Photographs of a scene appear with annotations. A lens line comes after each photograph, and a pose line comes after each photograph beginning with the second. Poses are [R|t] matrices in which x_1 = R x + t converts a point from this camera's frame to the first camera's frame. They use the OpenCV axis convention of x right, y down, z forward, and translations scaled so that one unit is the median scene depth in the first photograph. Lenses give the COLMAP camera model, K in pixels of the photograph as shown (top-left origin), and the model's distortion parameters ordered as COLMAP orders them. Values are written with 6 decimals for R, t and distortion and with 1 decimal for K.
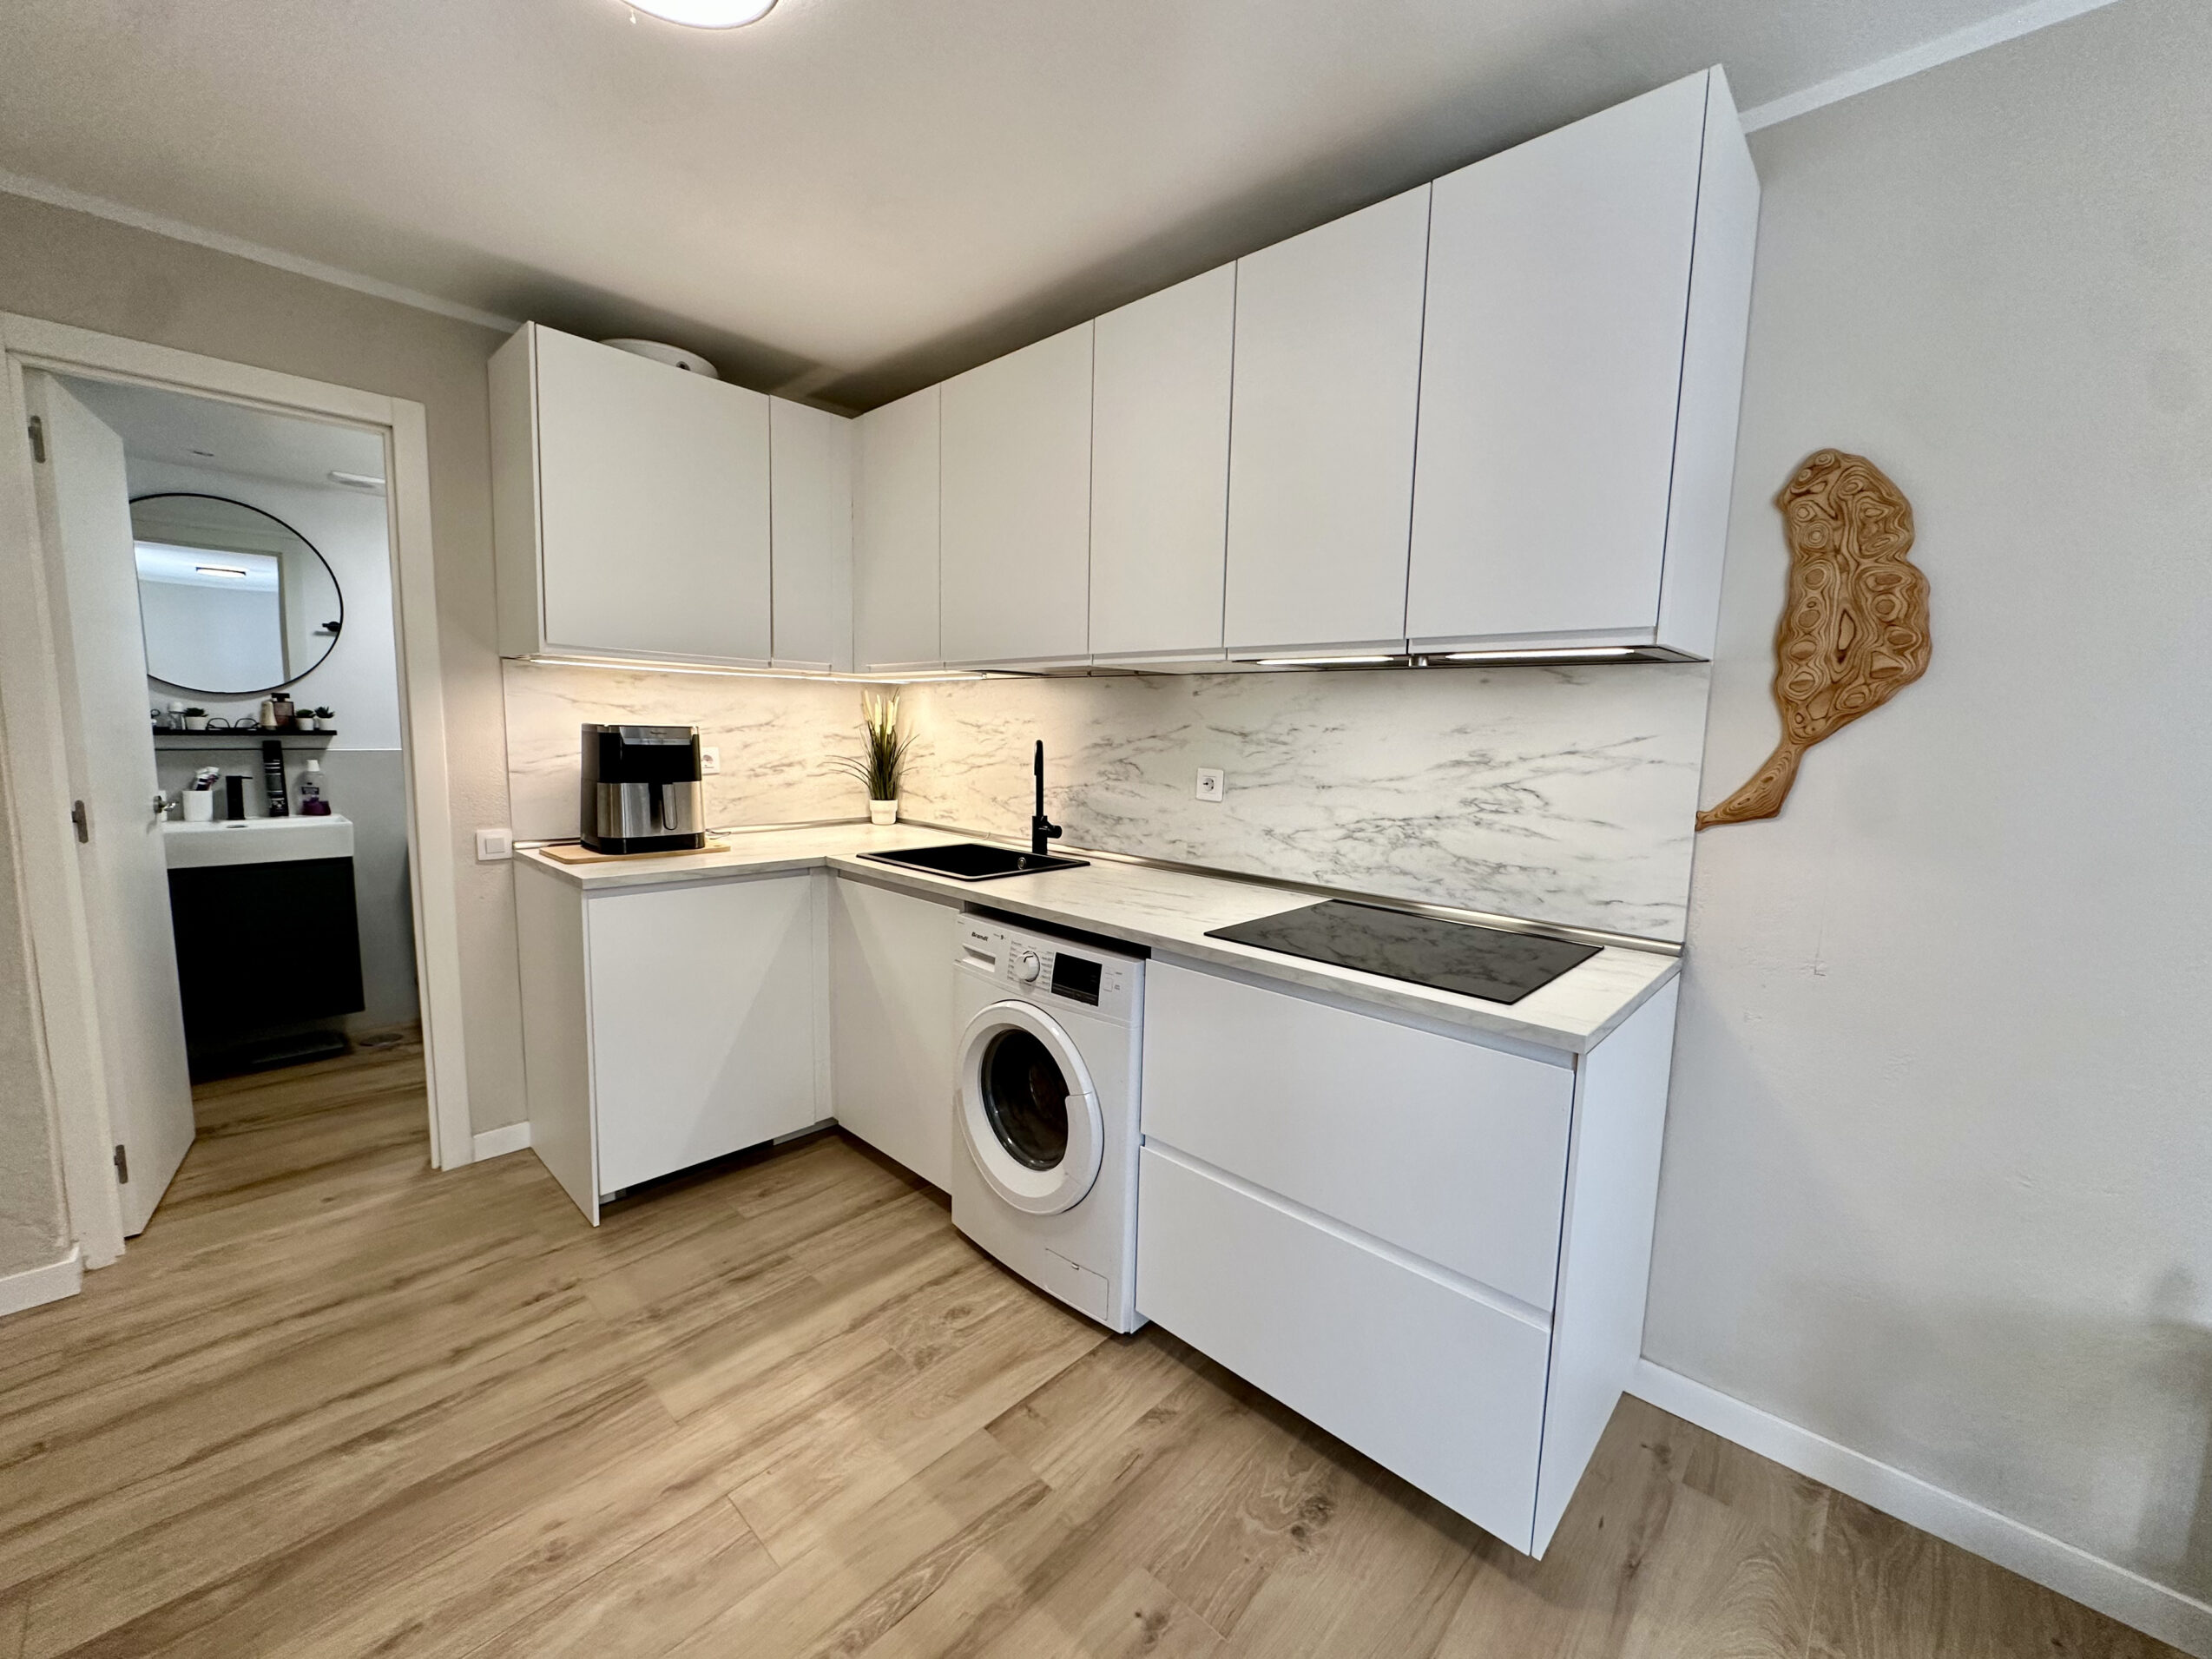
lens RADIAL K [[880.2, 0, 1104.3], [0, 880.2, 829.0], [0, 0, 1]] dist [-0.003898, -0.000009]
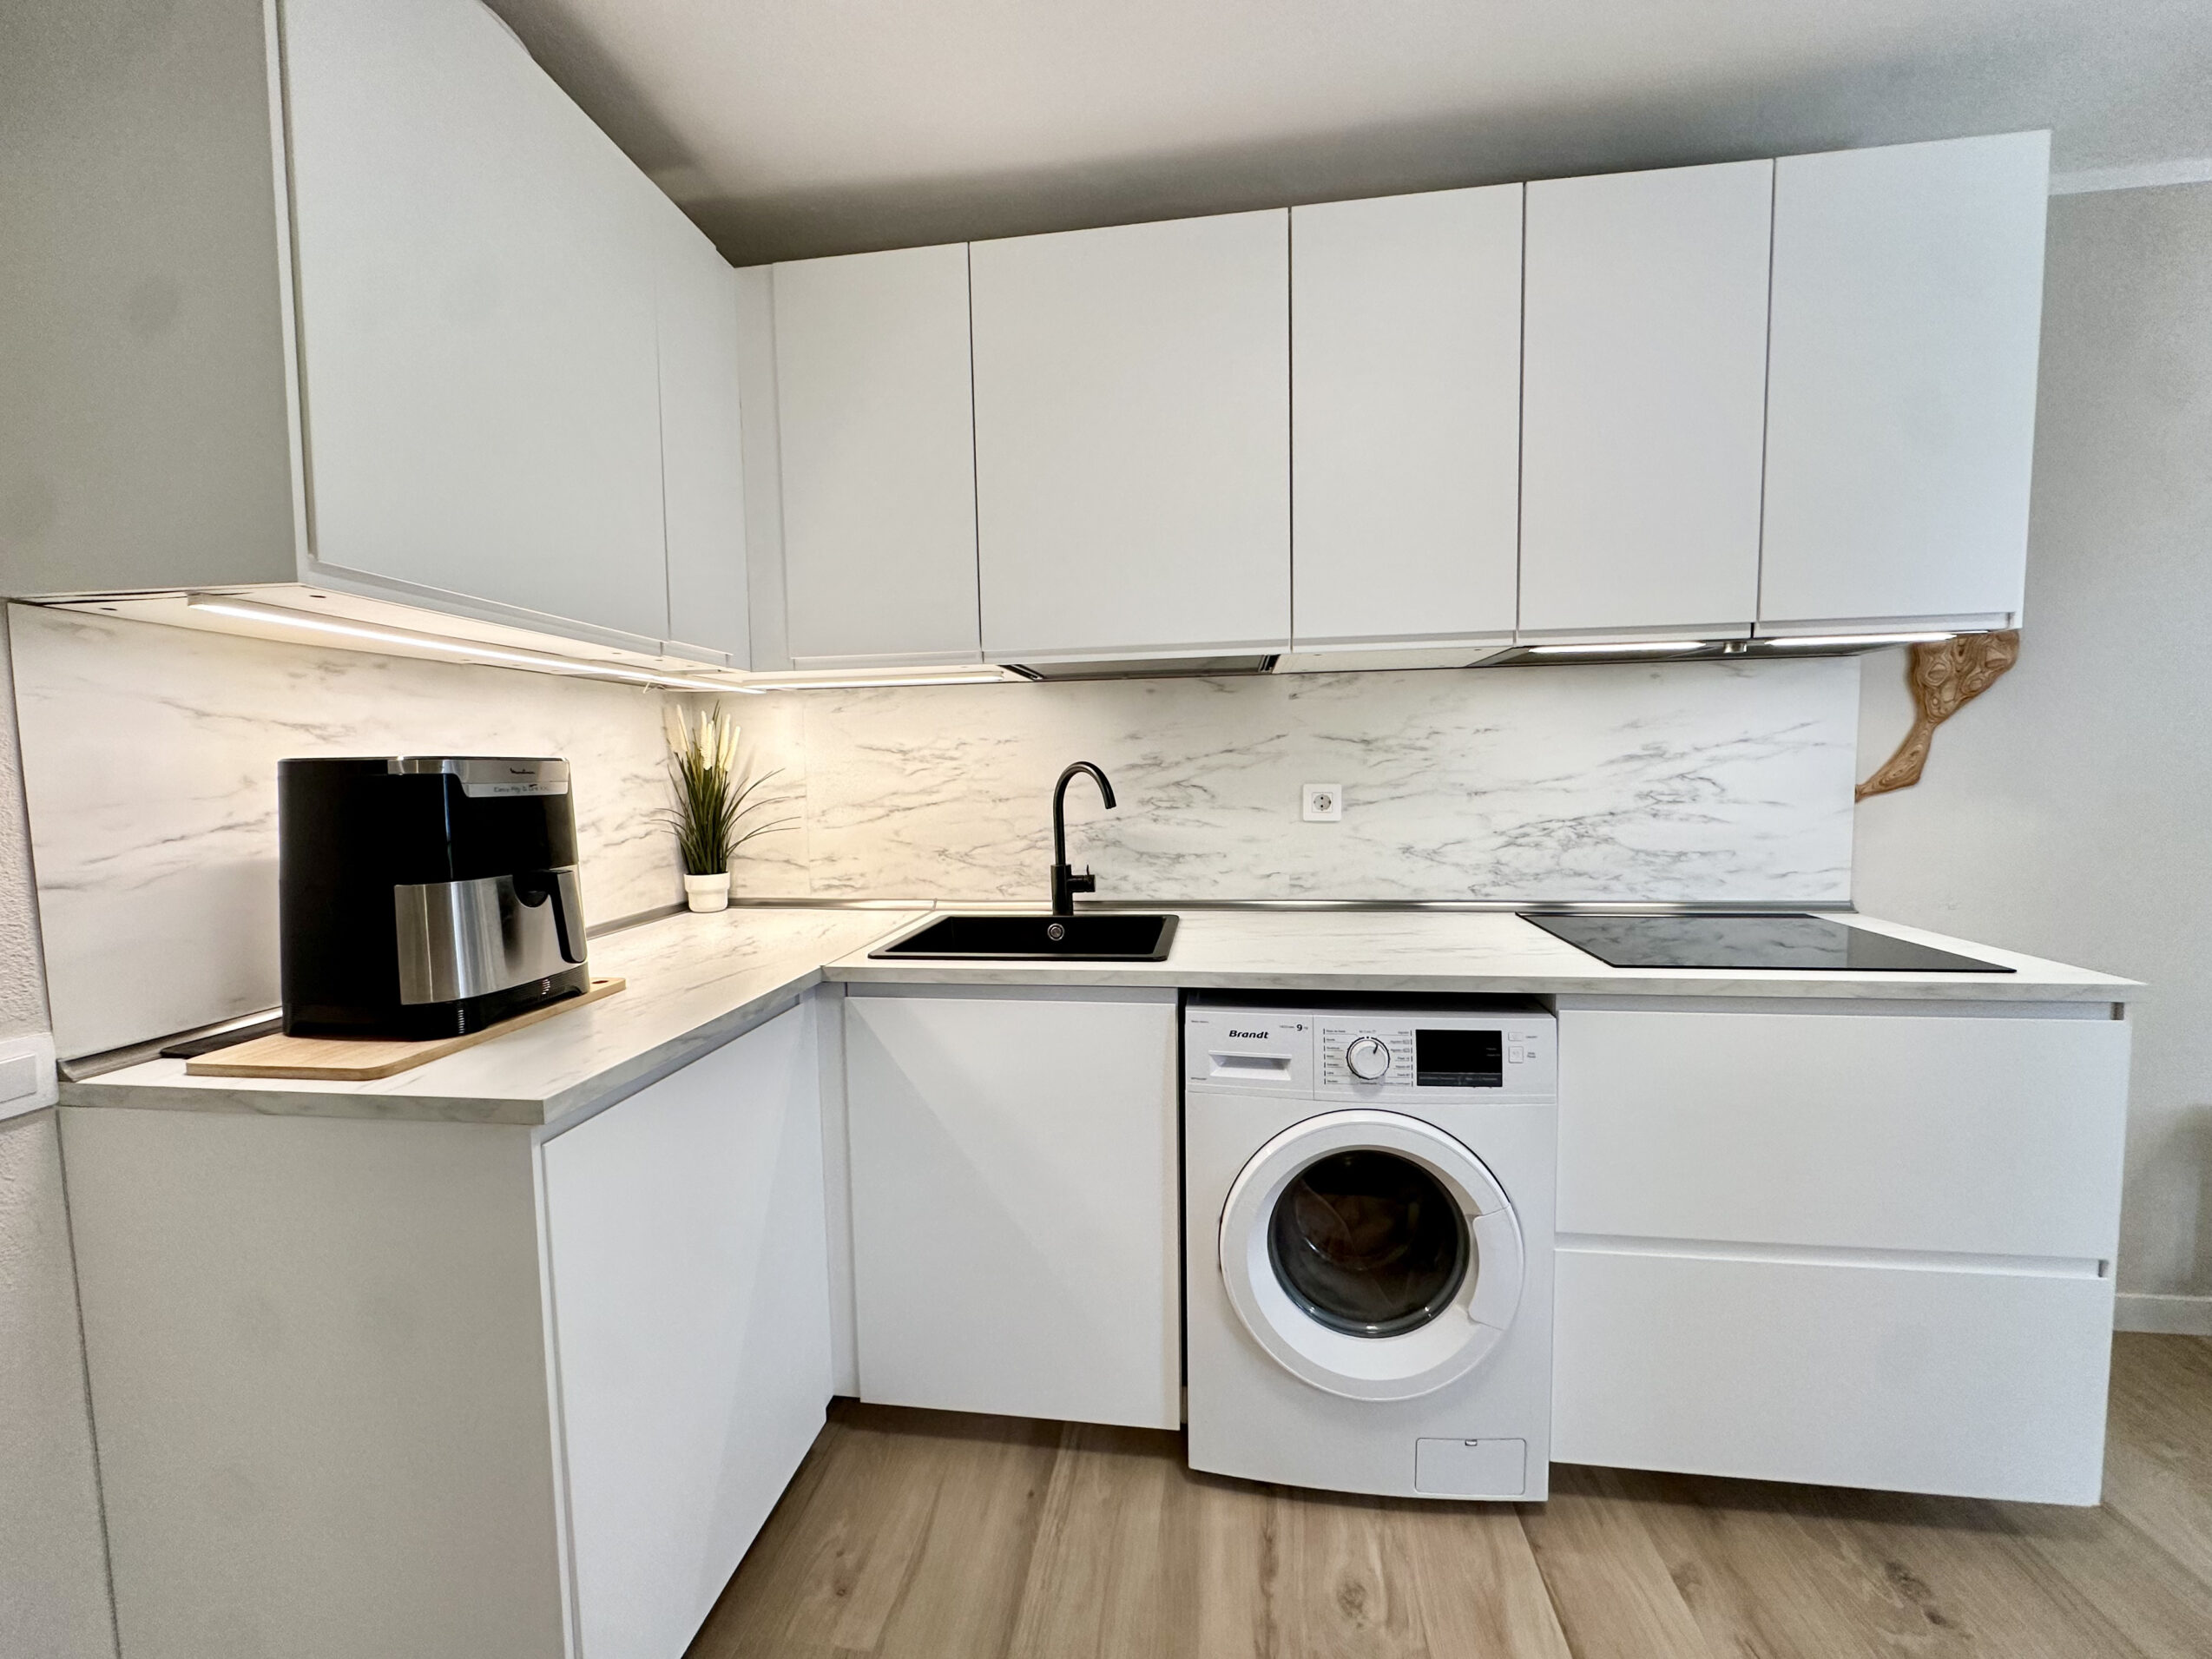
lens RADIAL K [[880.2, 0, 1101.9], [0, 880.2, 829.5], [0, 0, 1]] dist [-0.003898, -0.000009]
pose [[0.815394, -0.081613, 0.573125, -0.556038], [0.107639, 0.994123, -0.011577, -0.038449], [-0.568812, 0.071131, 0.819386, 0.436537]]
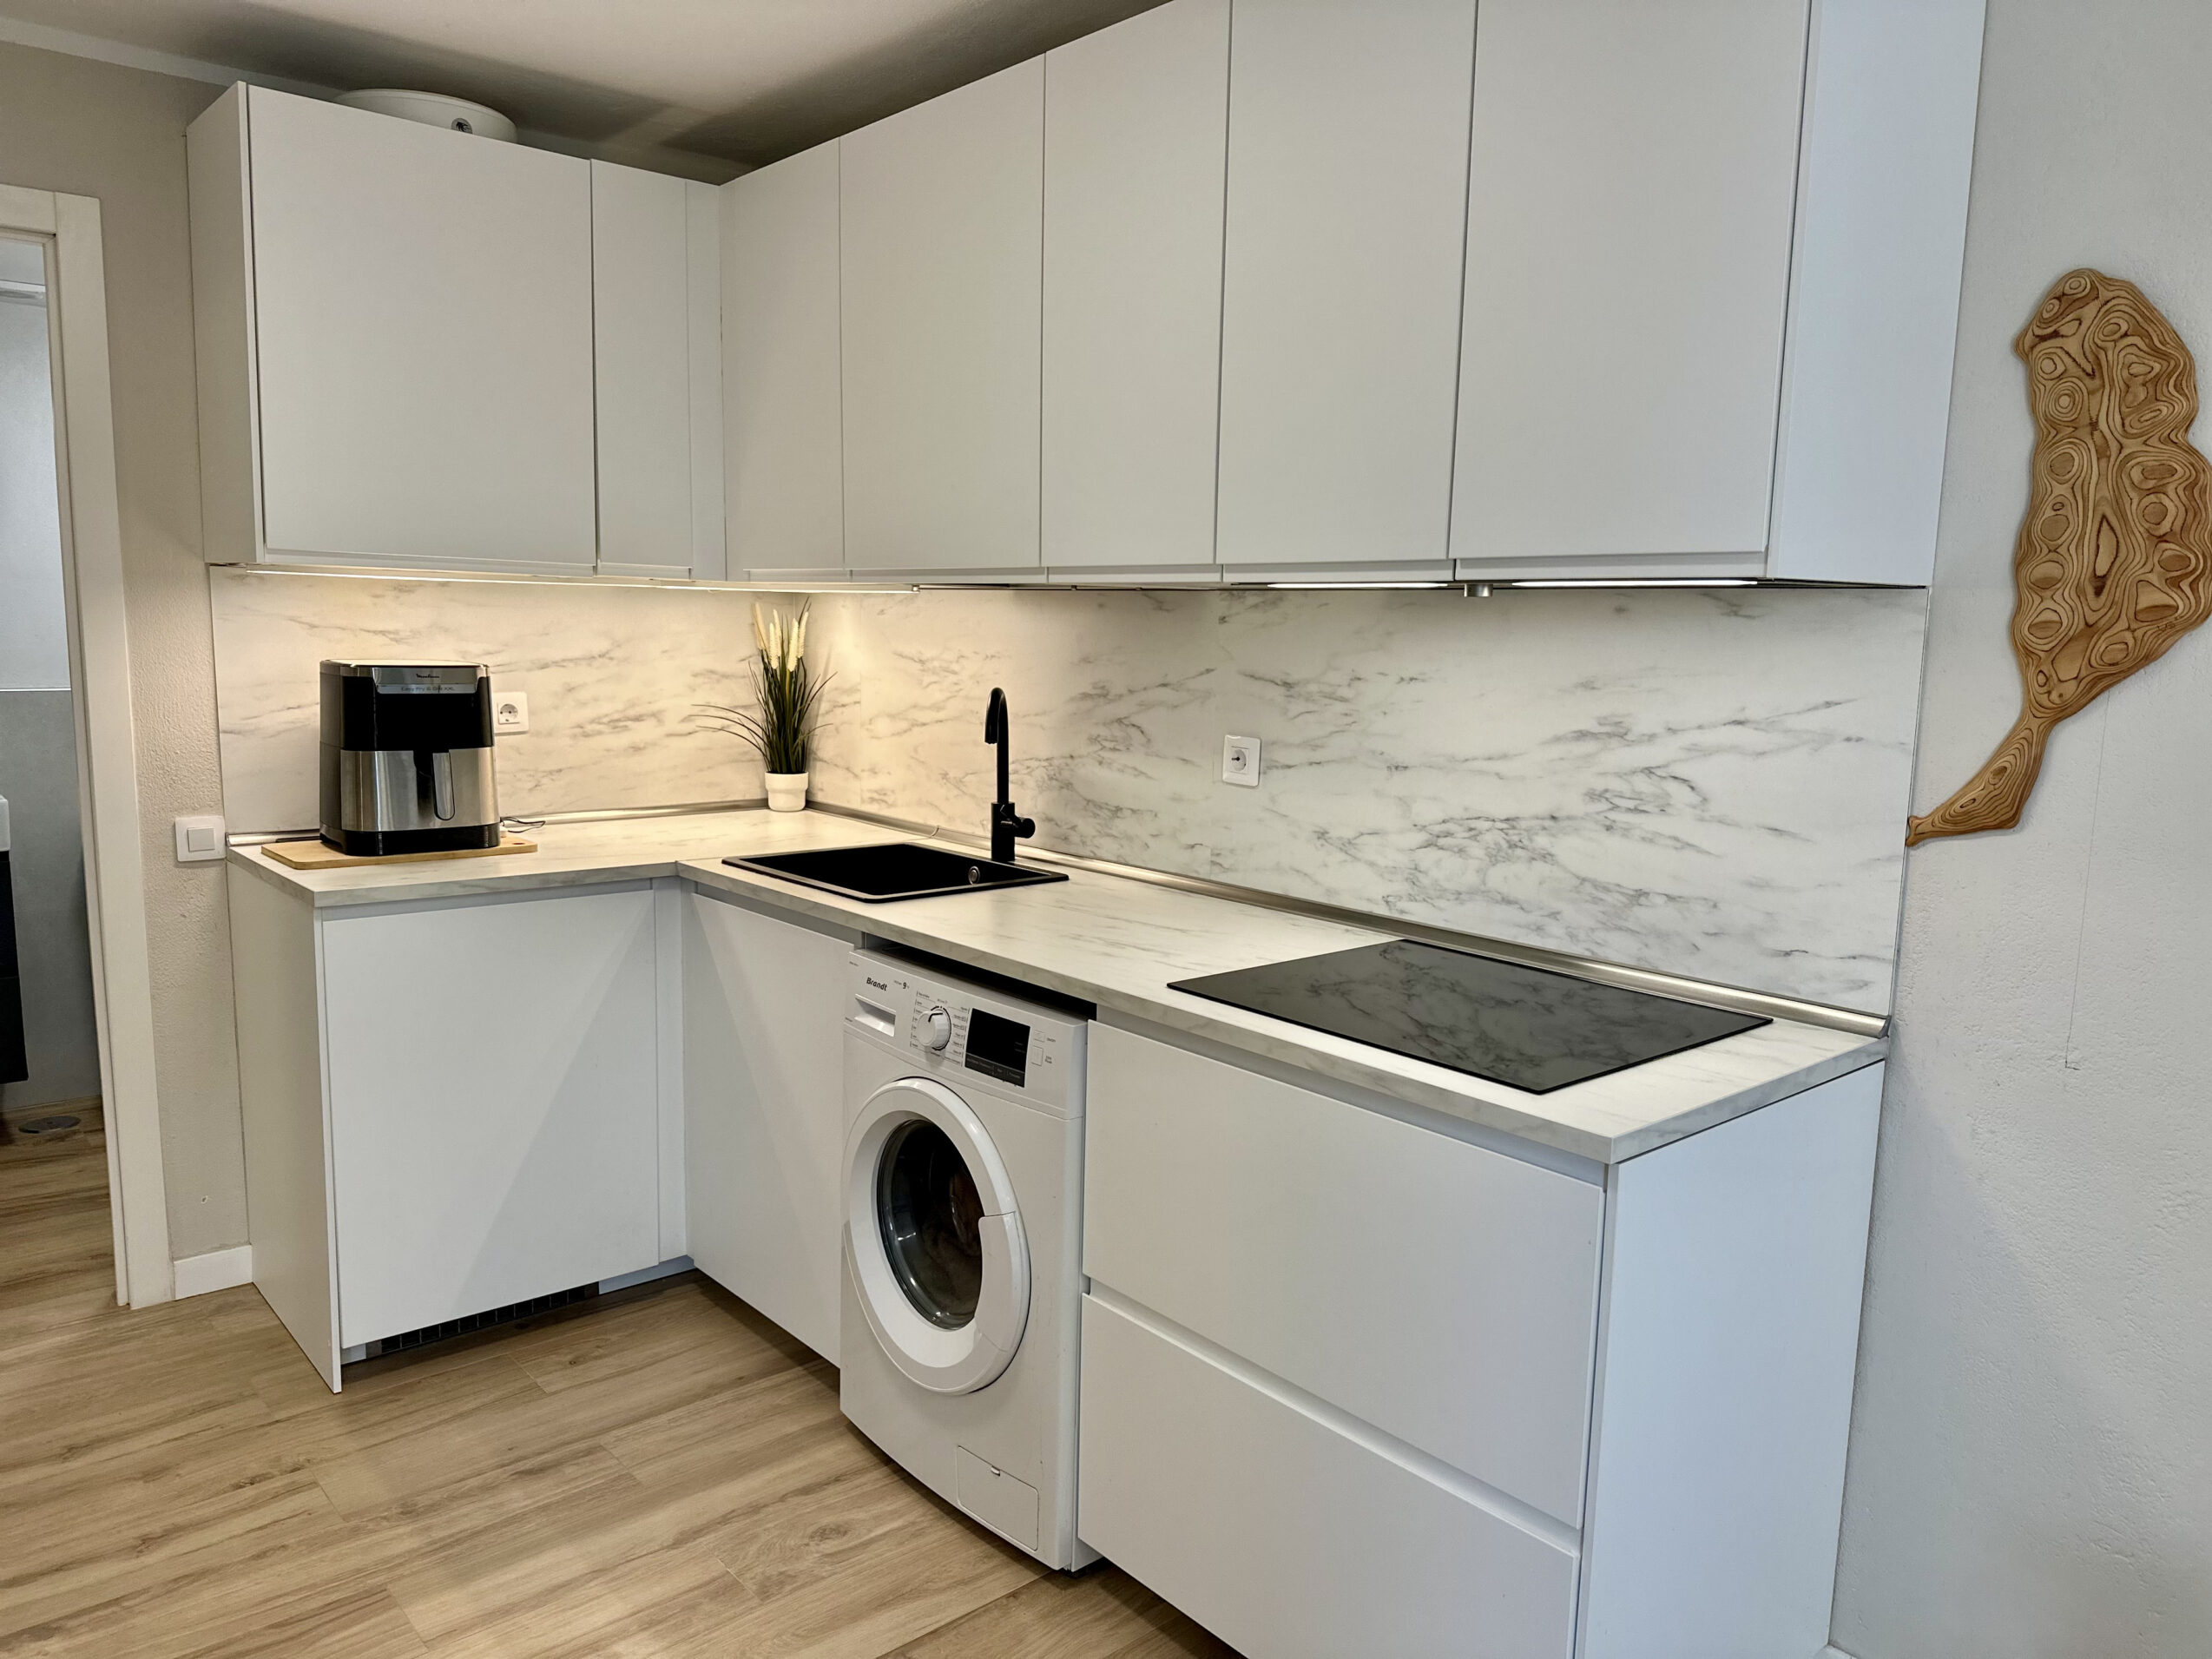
lens RADIAL K [[1549.7, 0, 1100.7], [0, 1549.7, 842.8], [0, 0, 1]] dist [0.075140, -0.092968]
pose [[0.994896, 0.011971, -0.100195, 0.135306], [-0.009702, 0.999686, 0.023109, -0.015115], [0.100440, -0.022019, 0.994699, -0.157266]]
